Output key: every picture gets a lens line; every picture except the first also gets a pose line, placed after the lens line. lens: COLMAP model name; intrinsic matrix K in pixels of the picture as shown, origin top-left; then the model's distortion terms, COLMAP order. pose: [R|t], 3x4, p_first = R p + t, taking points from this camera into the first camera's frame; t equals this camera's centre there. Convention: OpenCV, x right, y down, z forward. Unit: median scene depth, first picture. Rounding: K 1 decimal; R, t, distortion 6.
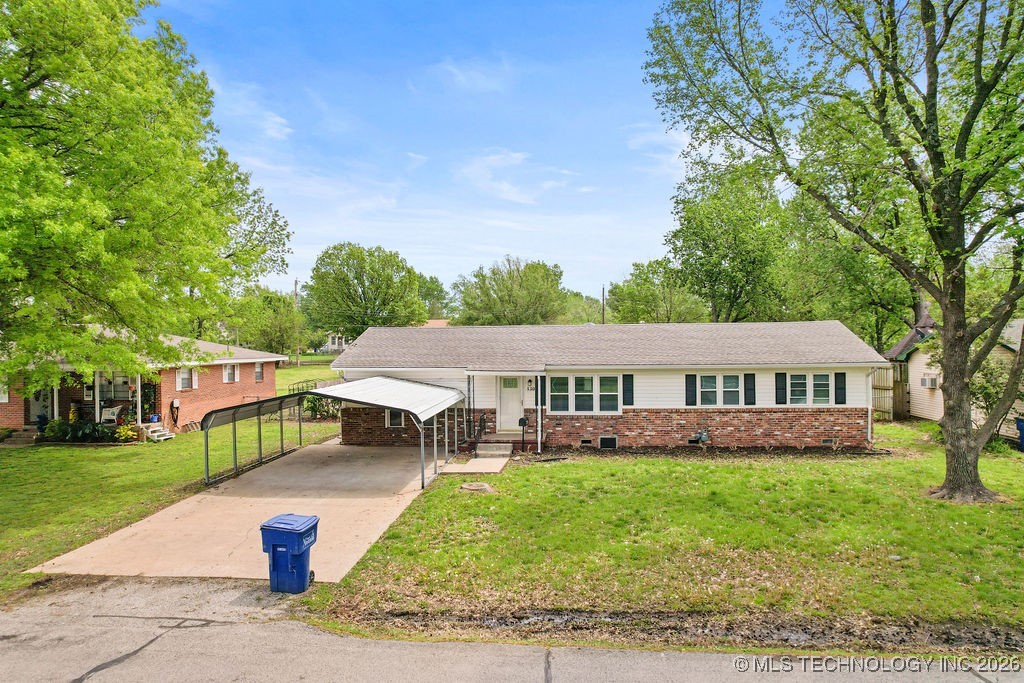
lens RADIAL K [[655.1, 0, 513.2], [0, 655.1, 352.6], [0, 0, 1]] dist [-0.074106, 0.071711]
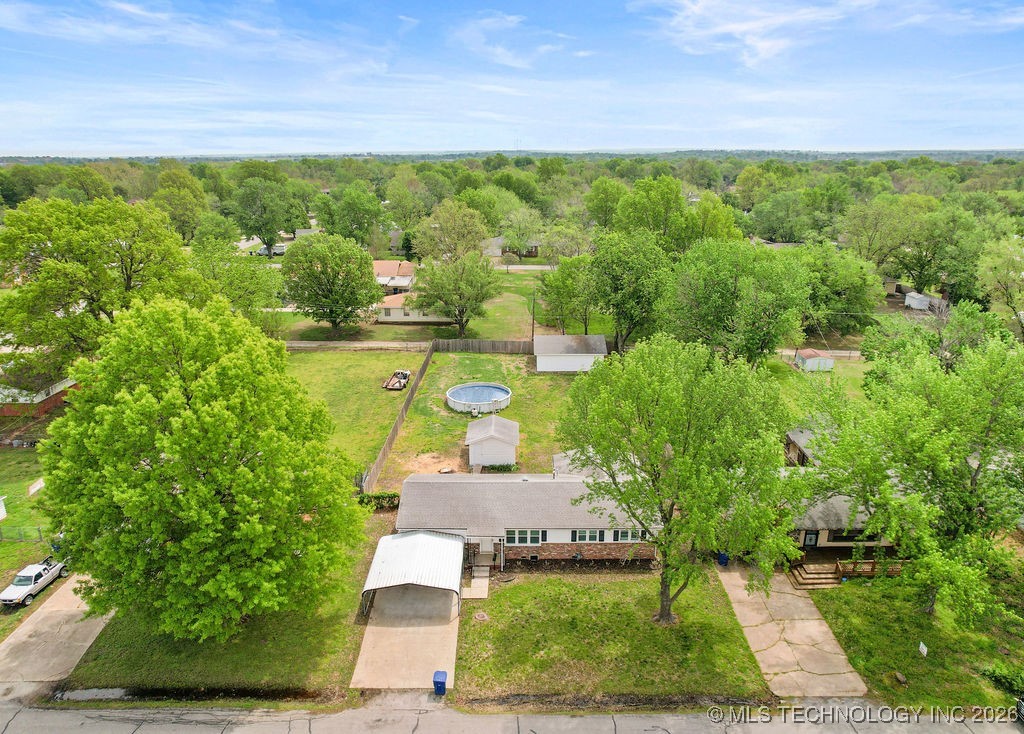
lens RADIAL K [[705.4, 0, 512.0], [0, 705.4, 367.0], [0, 0, 1]] dist [-0.042721, 0.000701]
pose [[0.994237, -0.021230, 0.105077, -0.151897], [-0.009096, 0.959954, 0.280010, -1.105444], [-0.106813, -0.279352, 0.954229, -0.991750]]
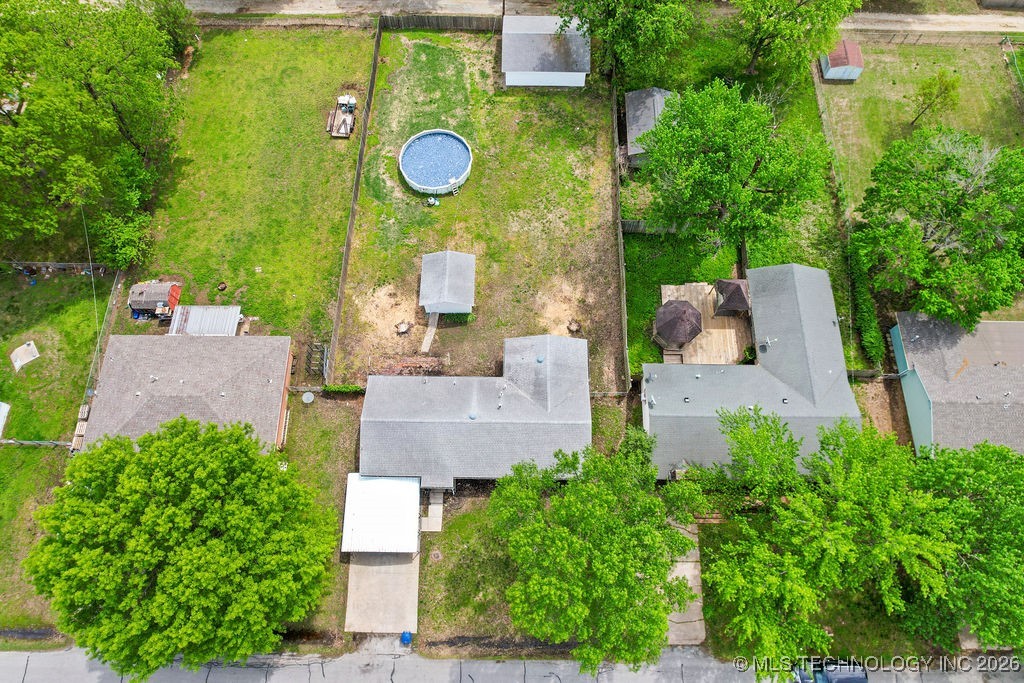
lens RADIAL K [[655.1, 0, 513.2], [0, 655.1, 352.6], [0, 0, 1]] dist [-0.074106, 0.071711]
pose [[0.994981, -0.087955, 0.047707, 0.195852], [-0.011110, 0.376722, 0.926260, -2.400453], [-0.099441, -0.922141, 0.373854, 0.511511]]
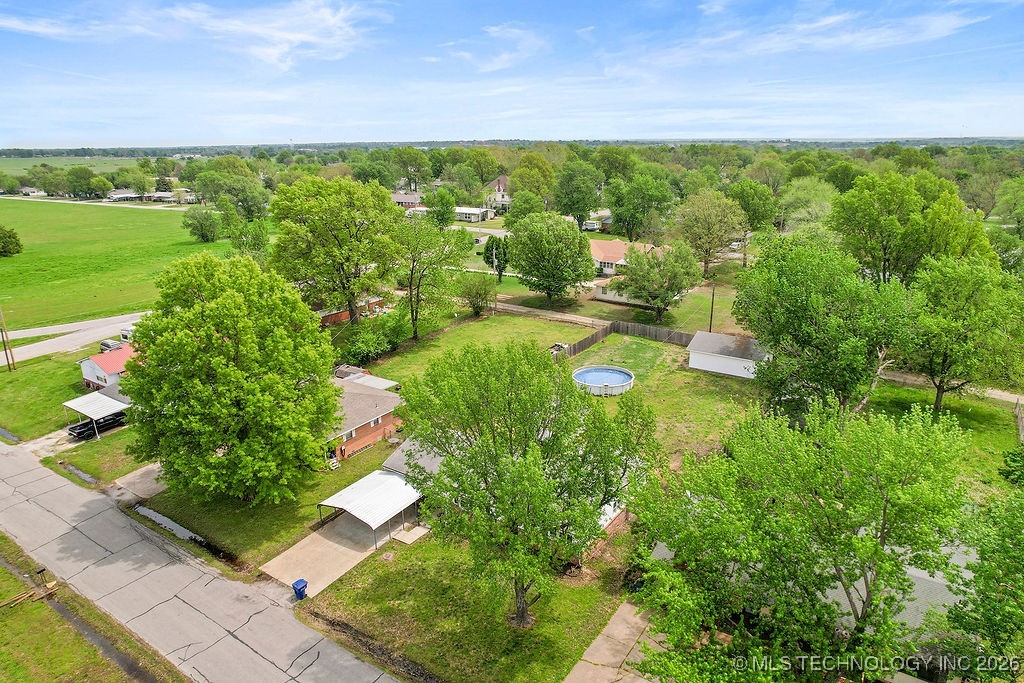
lens RADIAL K [[655.1, 0, 513.2], [0, 655.1, 352.6], [0, 0, 1]] dist [-0.074106, 0.071711]
pose [[0.887113, 0.150555, -0.436308, 1.160505], [-0.010197, 0.951466, 0.307585, -1.151486], [0.461440, -0.268413, 0.845593, -0.694770]]
